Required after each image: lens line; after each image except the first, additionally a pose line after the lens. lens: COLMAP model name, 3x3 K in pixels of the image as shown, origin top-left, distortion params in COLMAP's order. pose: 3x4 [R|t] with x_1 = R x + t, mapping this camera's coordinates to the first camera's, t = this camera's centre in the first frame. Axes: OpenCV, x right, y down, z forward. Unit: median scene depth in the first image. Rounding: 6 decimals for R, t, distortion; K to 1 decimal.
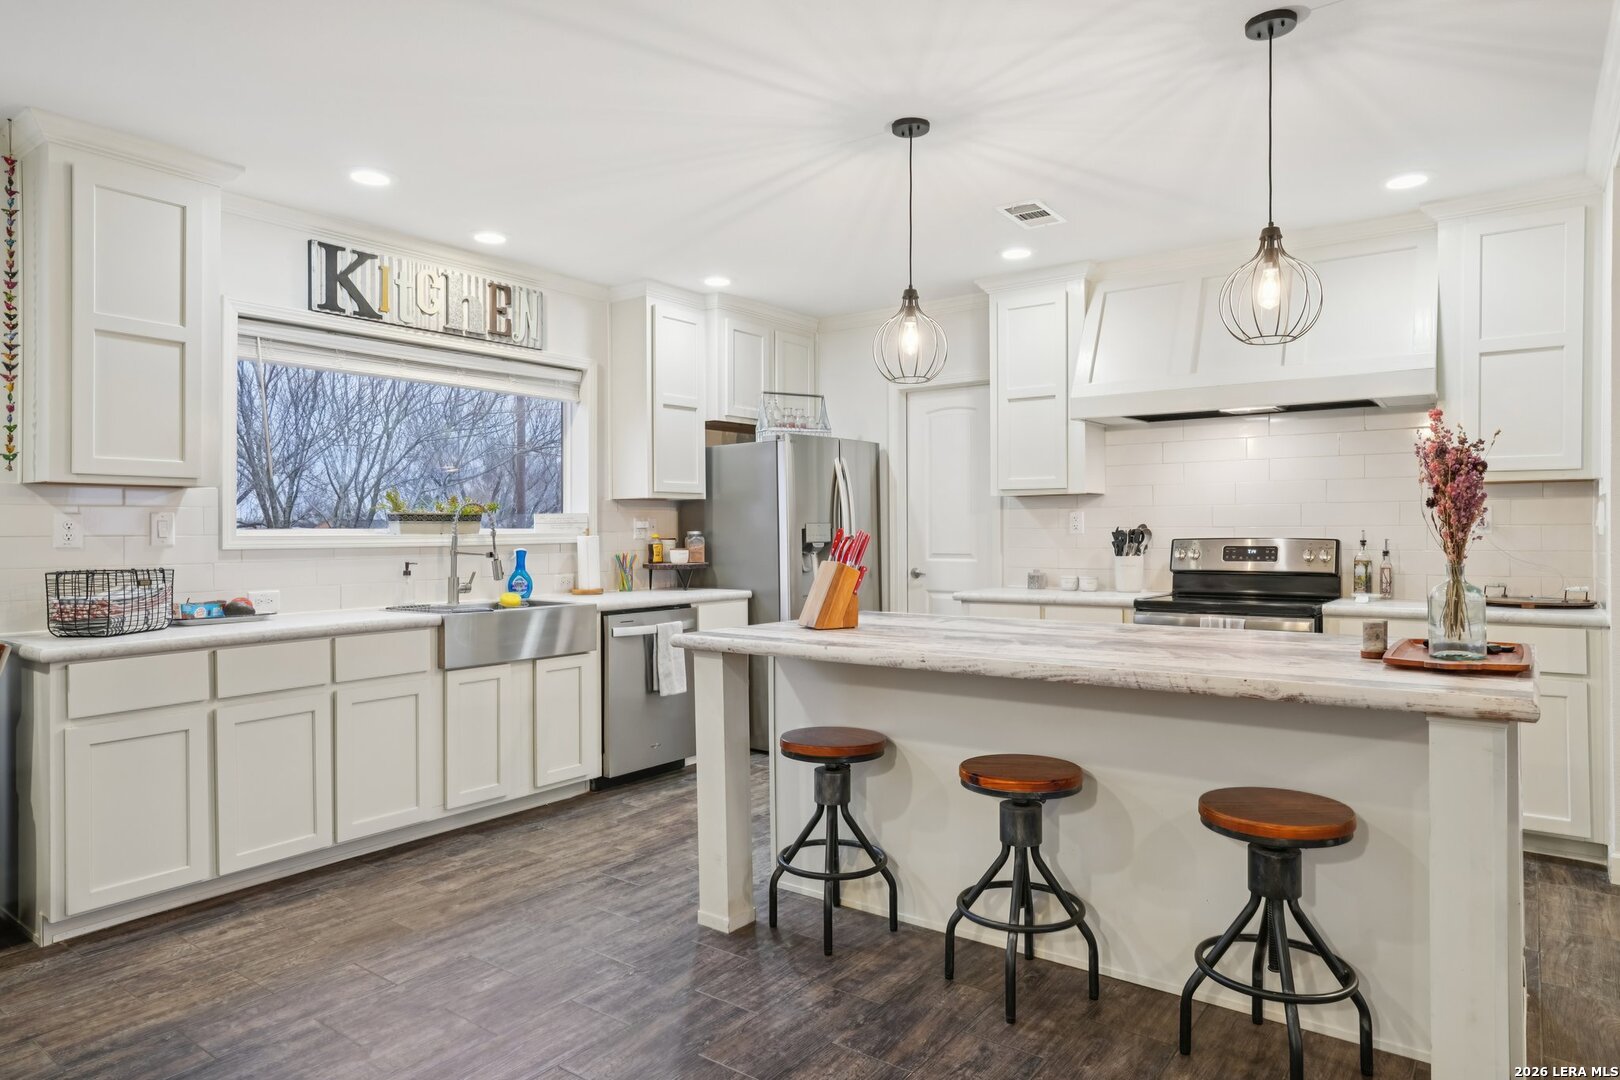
lens RADIAL K [[982.4, 0, 814.8], [0, 982.4, 525.7], [0, 0, 1]] dist [-0.014778, 0.017929]
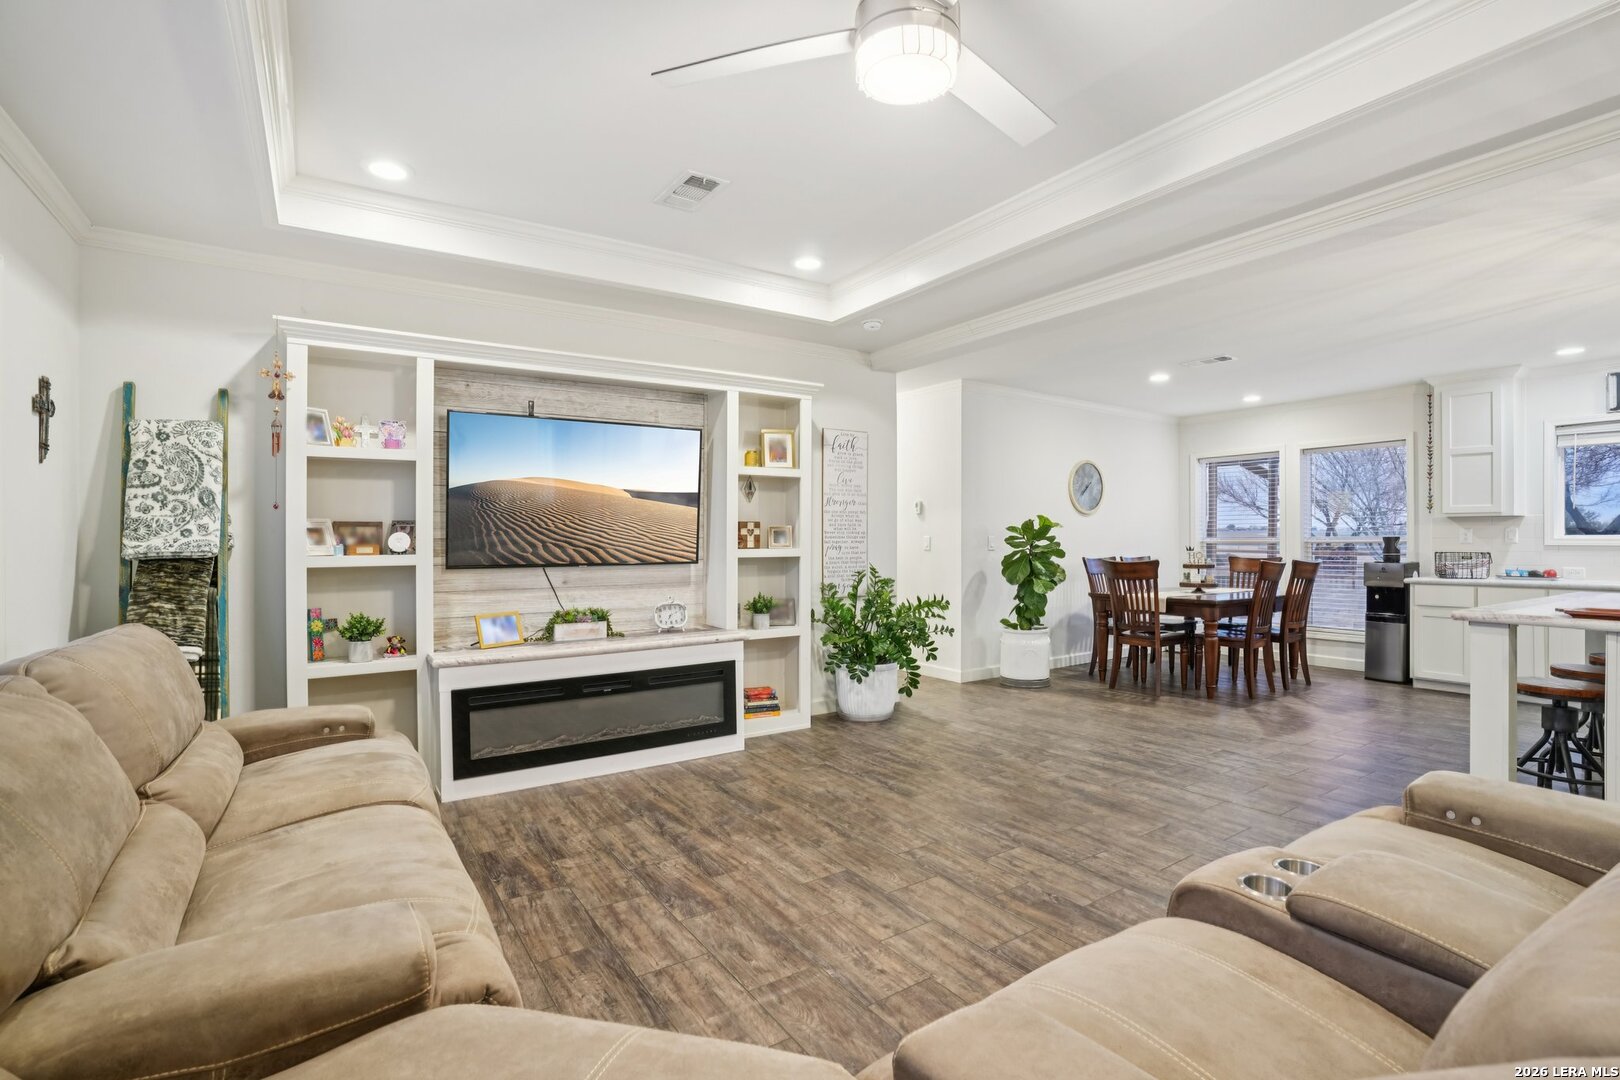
lens RADIAL K [[751.7, 0, 802.1], [0, 751.7, 537.8], [0, 0, 1]] dist [-0.059968, 0.022467]
pose [[-0.345706, 0.003468, -0.938336, 1.262133], [0.005980, 0.999981, 0.001492, -0.002460], [0.938324, -0.005096, -0.345720, 0.072302]]
